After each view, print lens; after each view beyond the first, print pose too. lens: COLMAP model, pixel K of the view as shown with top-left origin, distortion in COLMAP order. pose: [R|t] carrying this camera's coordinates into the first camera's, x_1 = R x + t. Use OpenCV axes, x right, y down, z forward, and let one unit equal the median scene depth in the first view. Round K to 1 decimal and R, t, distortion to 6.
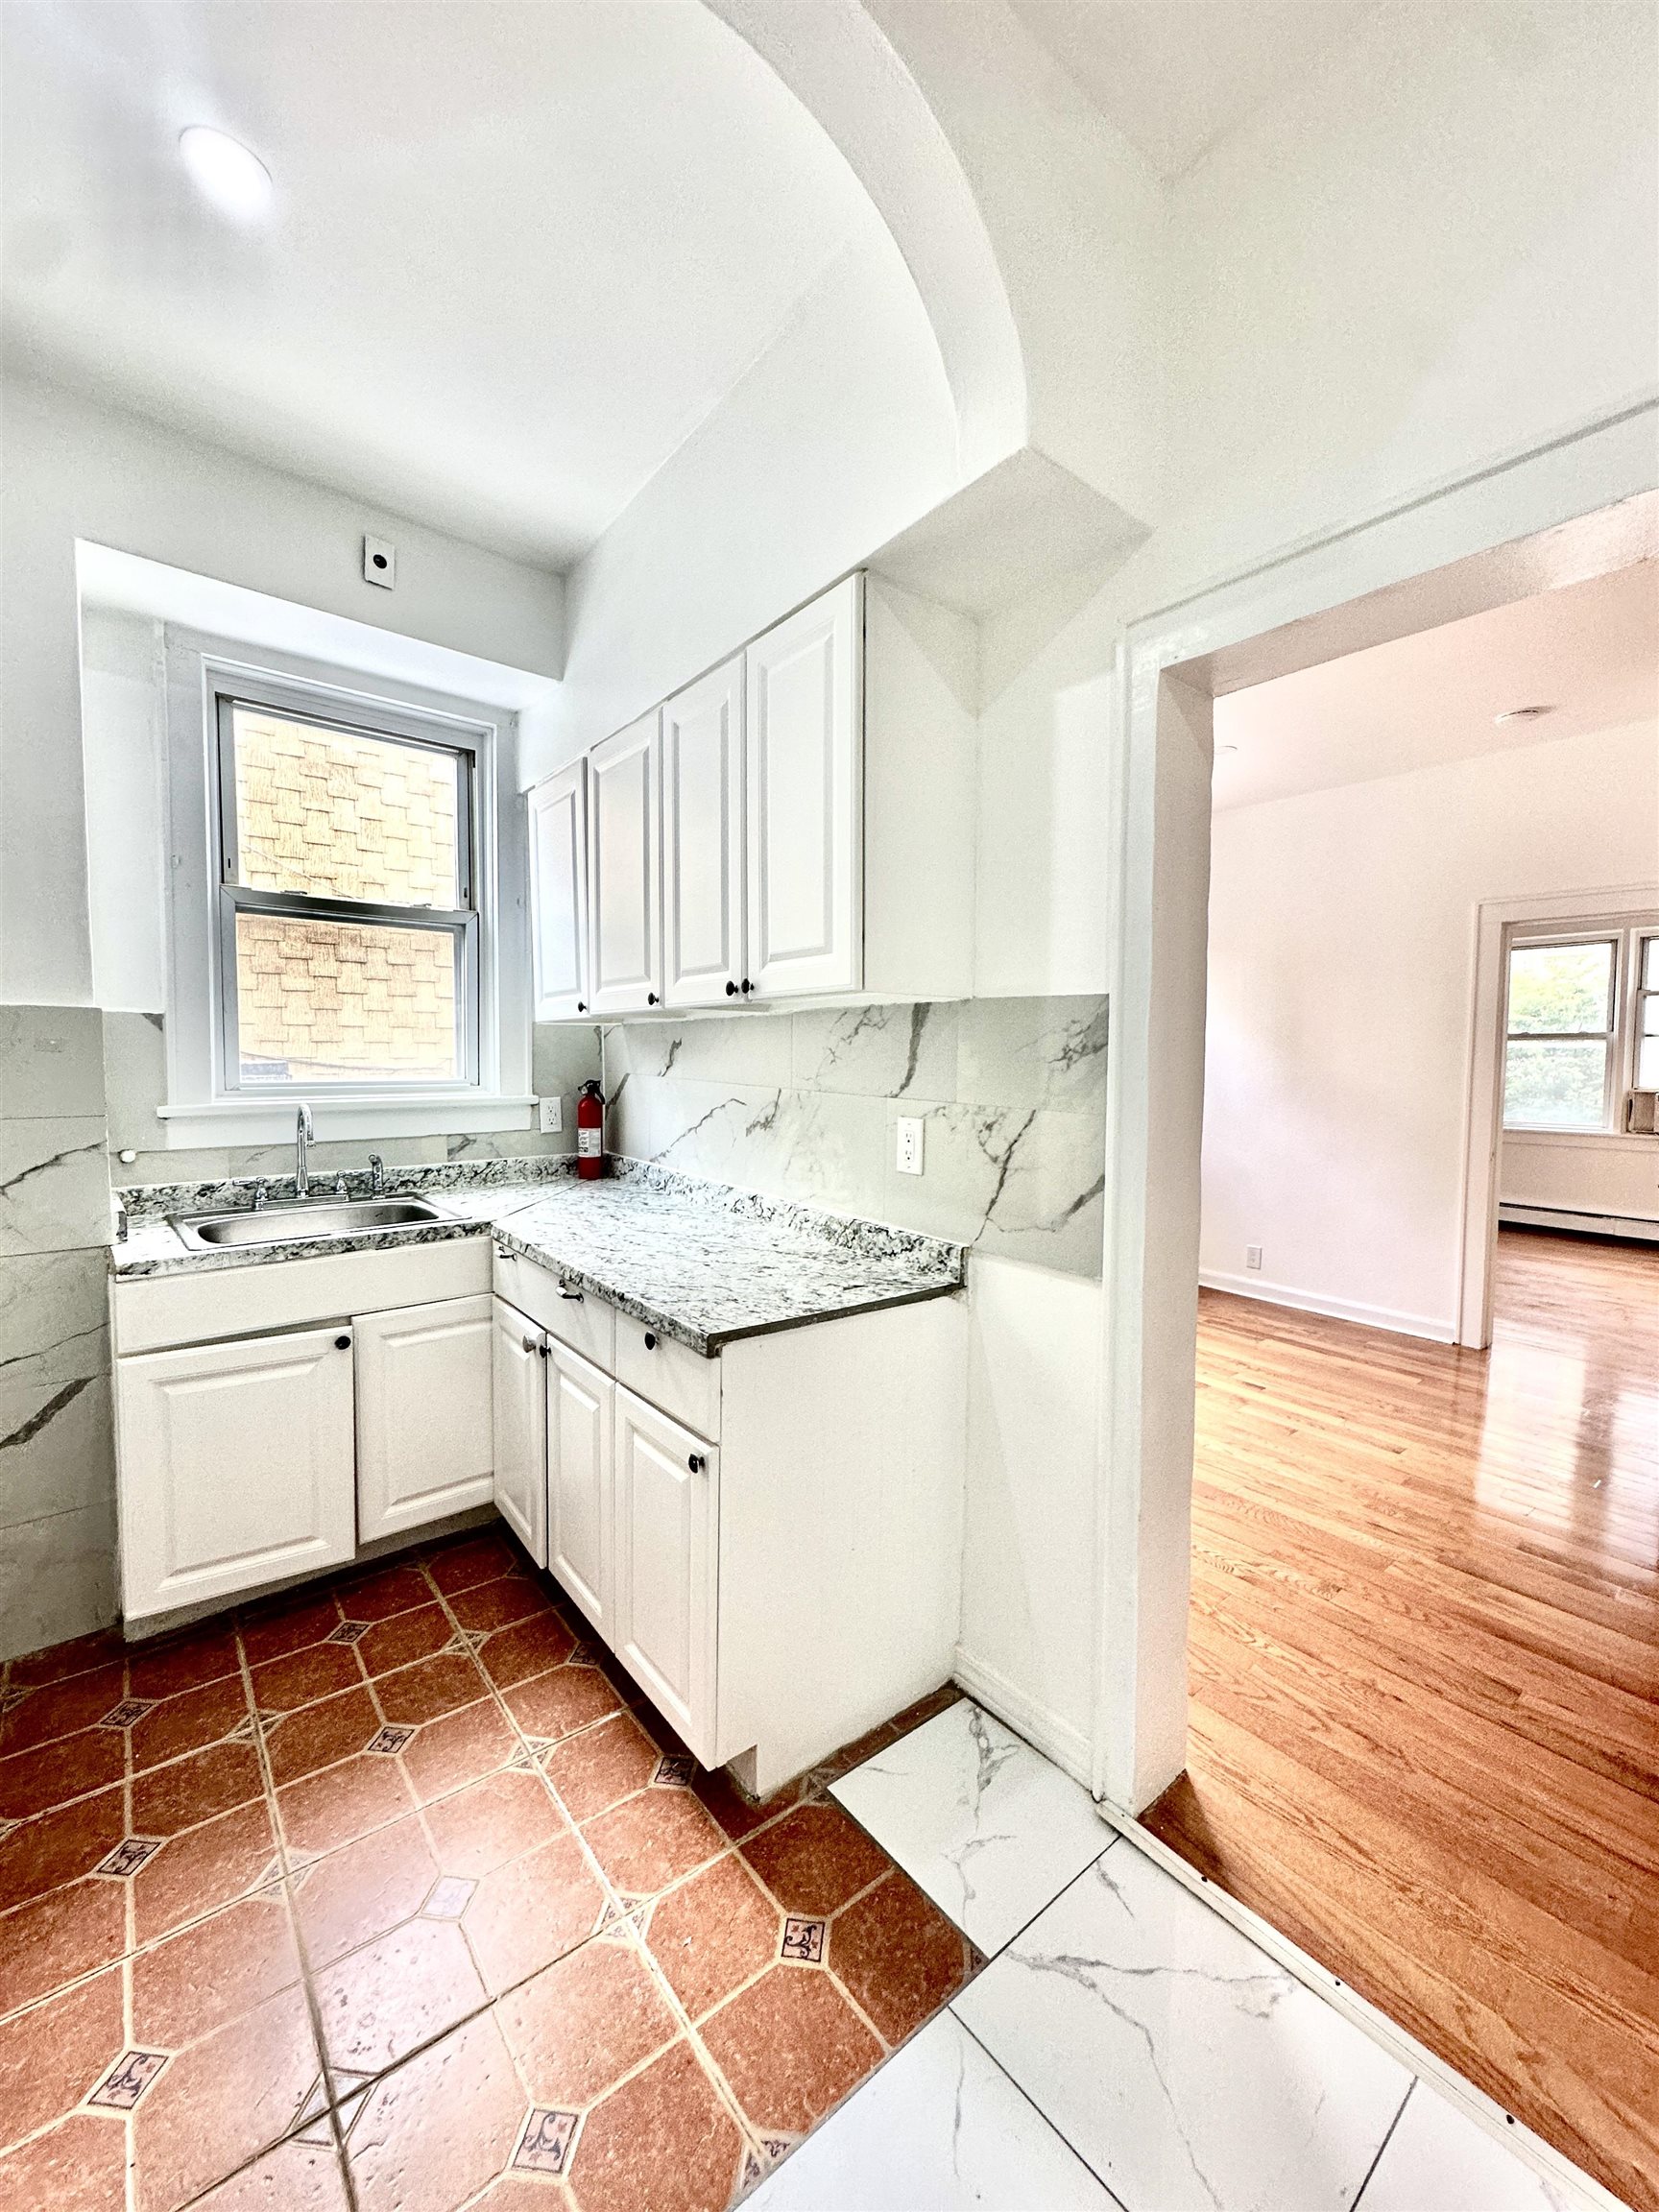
lens RADIAL K [[880.9, 0, 831.6], [0, 880.9, 1107.0], [0, 0, 1]] dist [-0.004215, 0.000863]
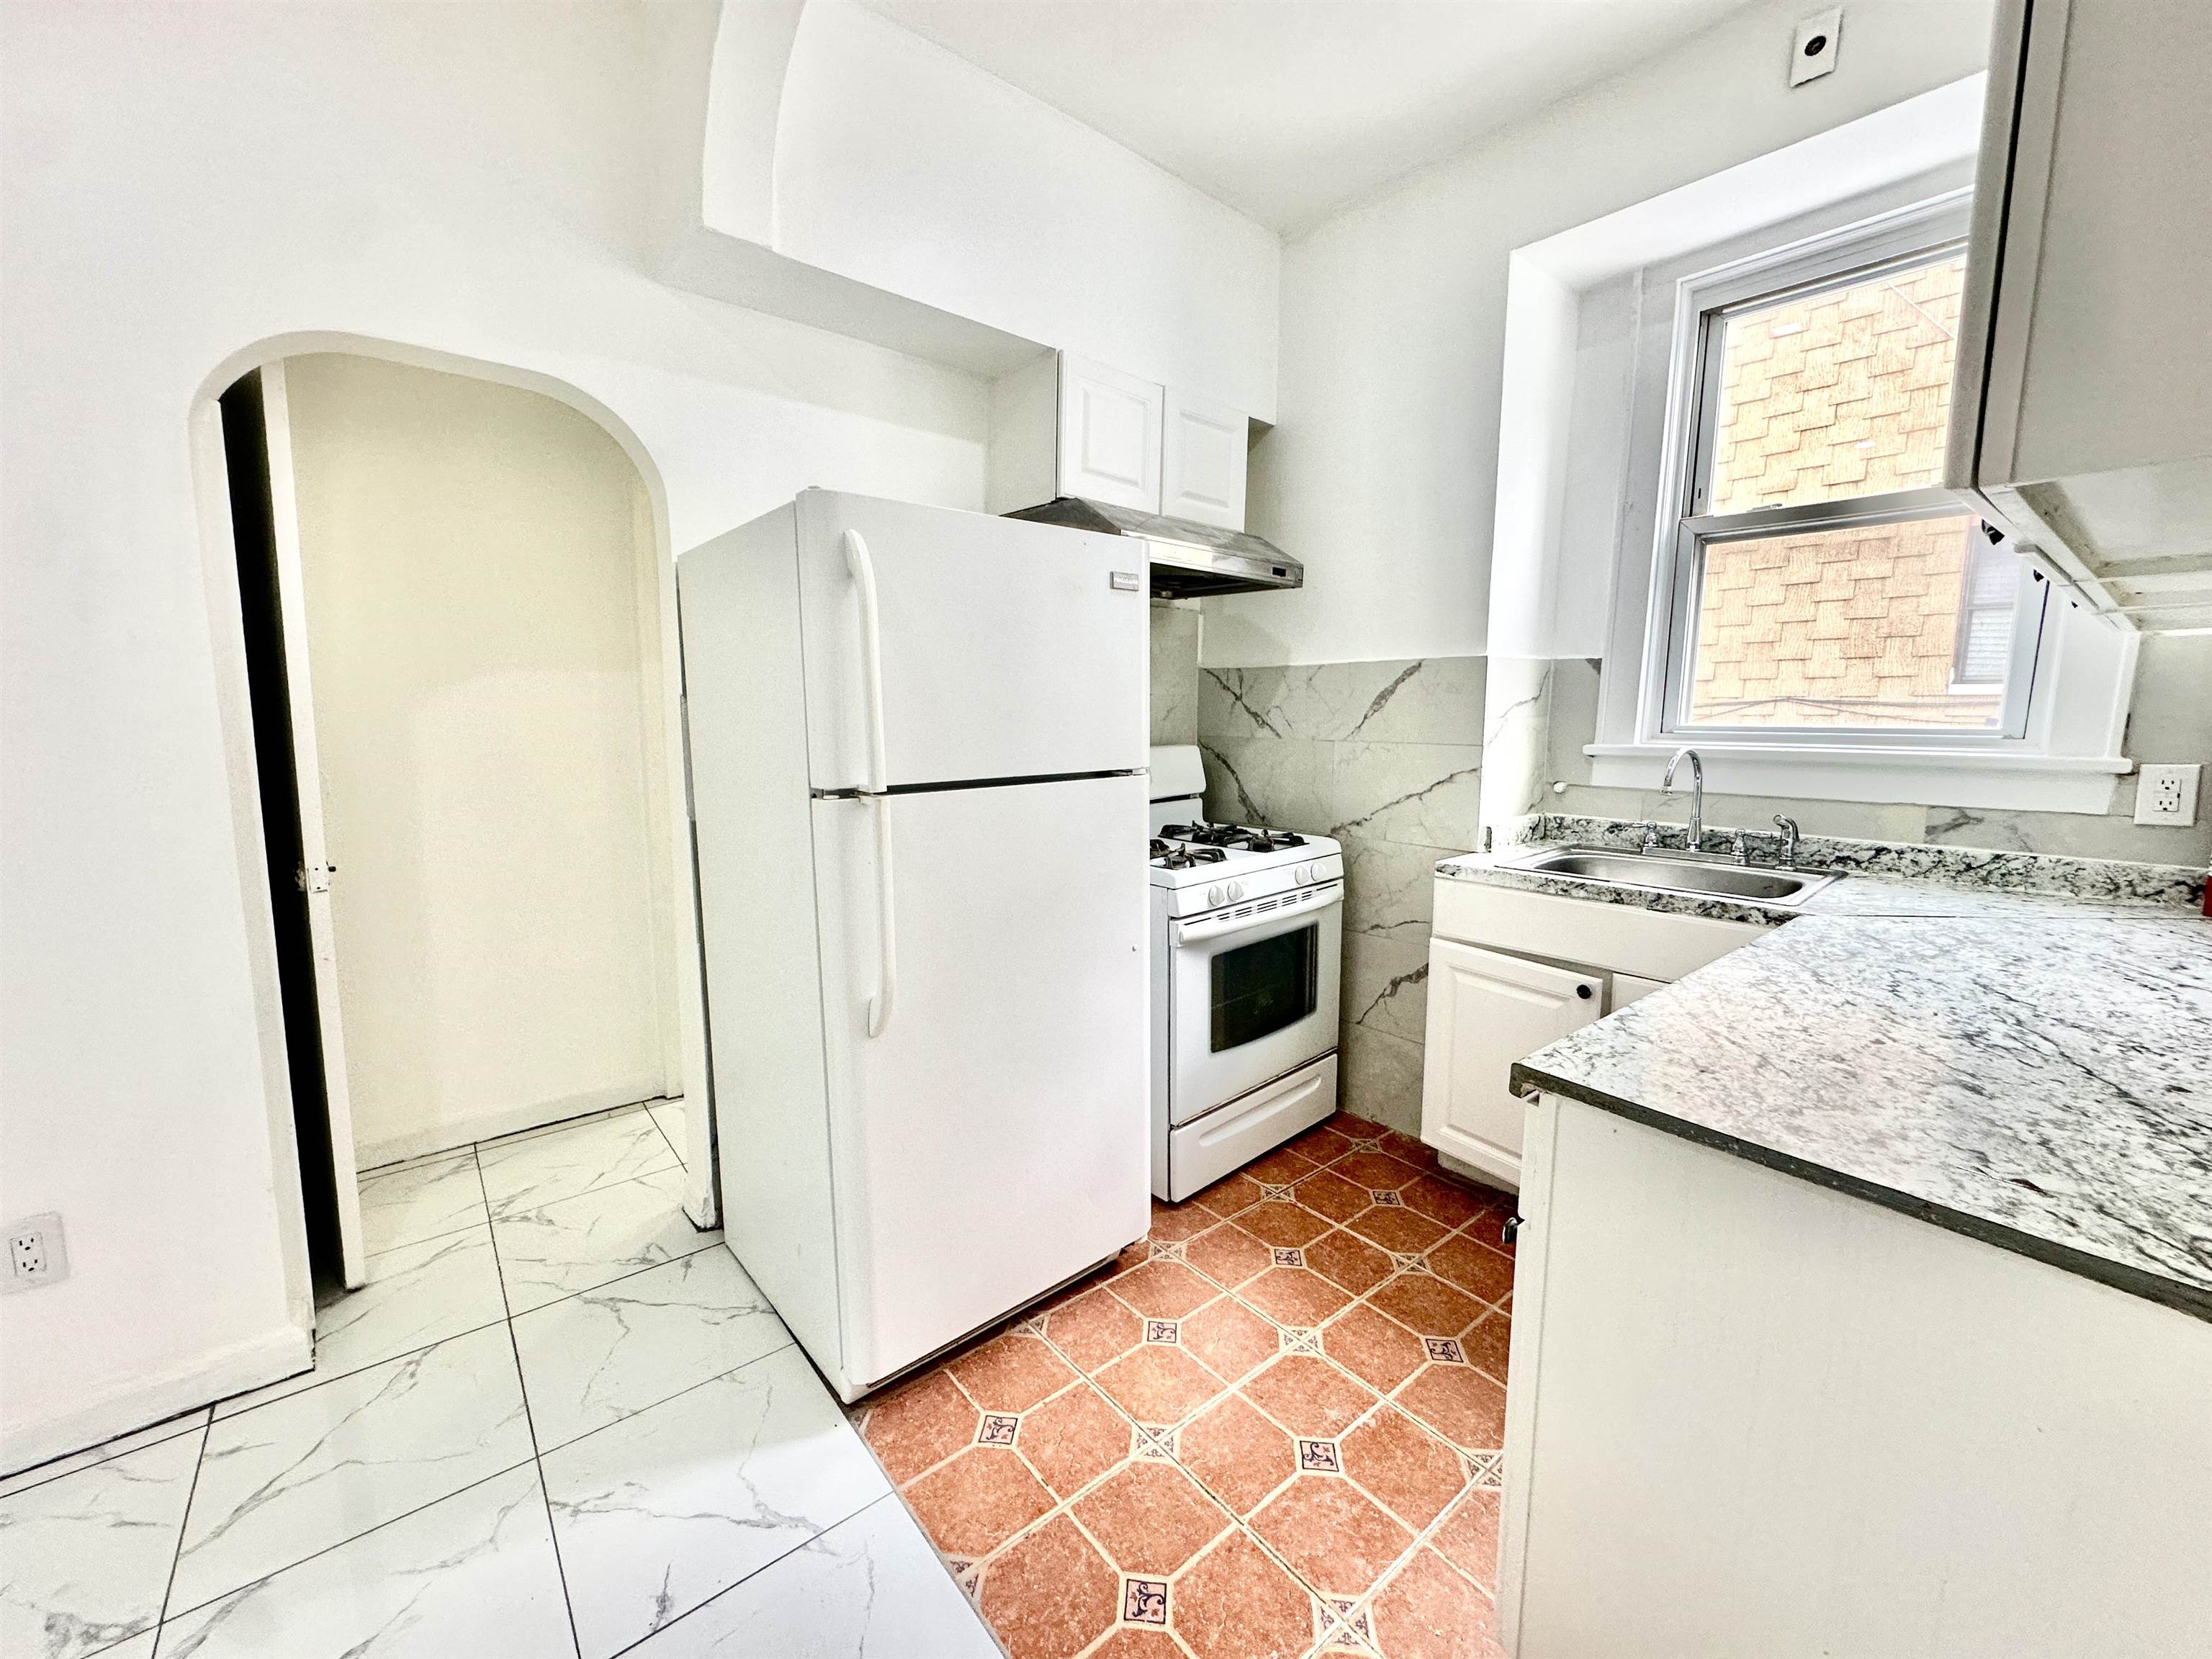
lens RADIAL K [[882.7, 0, 1106.1], [0, 882.7, 828.2], [0, 0, 1]] dist [-0.003386, 0.000517]
pose [[0.000451, 0.125165, -0.992136, 0.336327], [-0.062407, 0.990206, 0.124893, 0.002837], [0.998051, 0.061859, 0.008258, 0.409766]]
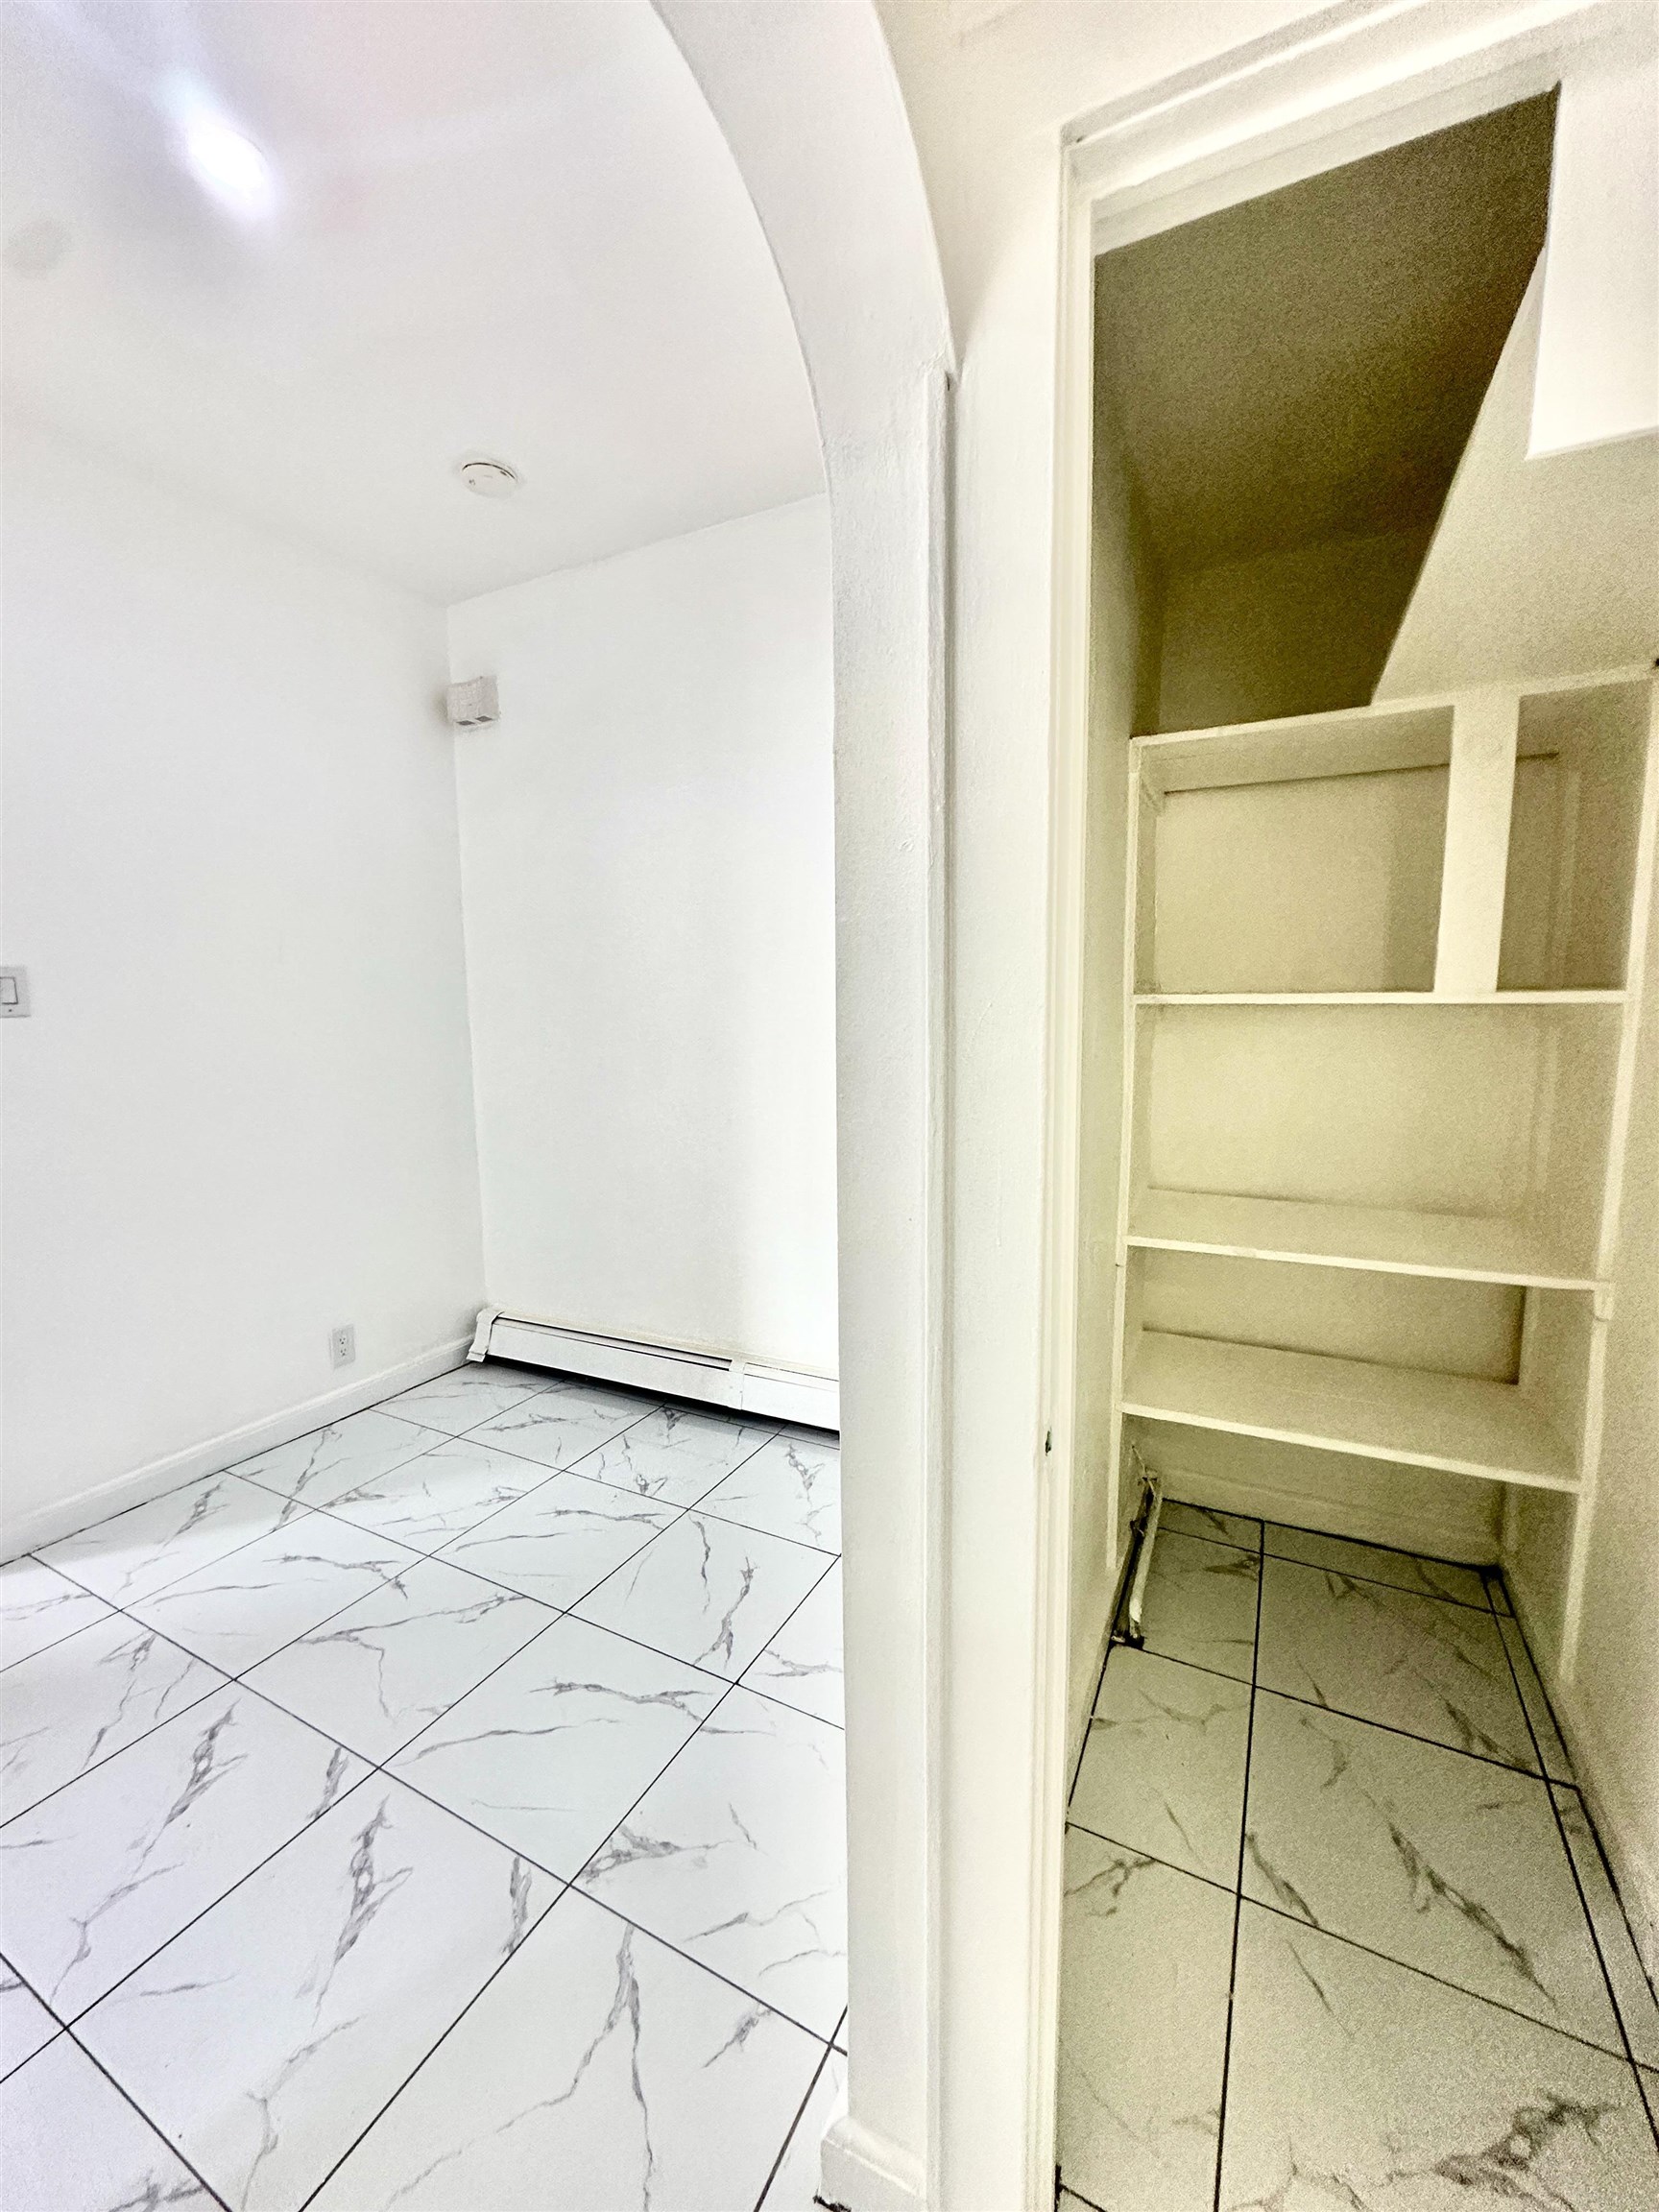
lens RADIAL K [[880.9, 0, 831.6], [0, 880.9, 1107.0], [0, 0, 1]] dist [-0.004215, 0.000863]
pose [[-0.388067, -0.107760, 0.915310, -0.684511], [0.060976, 0.987963, 0.142166, 0.002809], [-0.919612, 0.110982, -0.376825, -0.131567]]
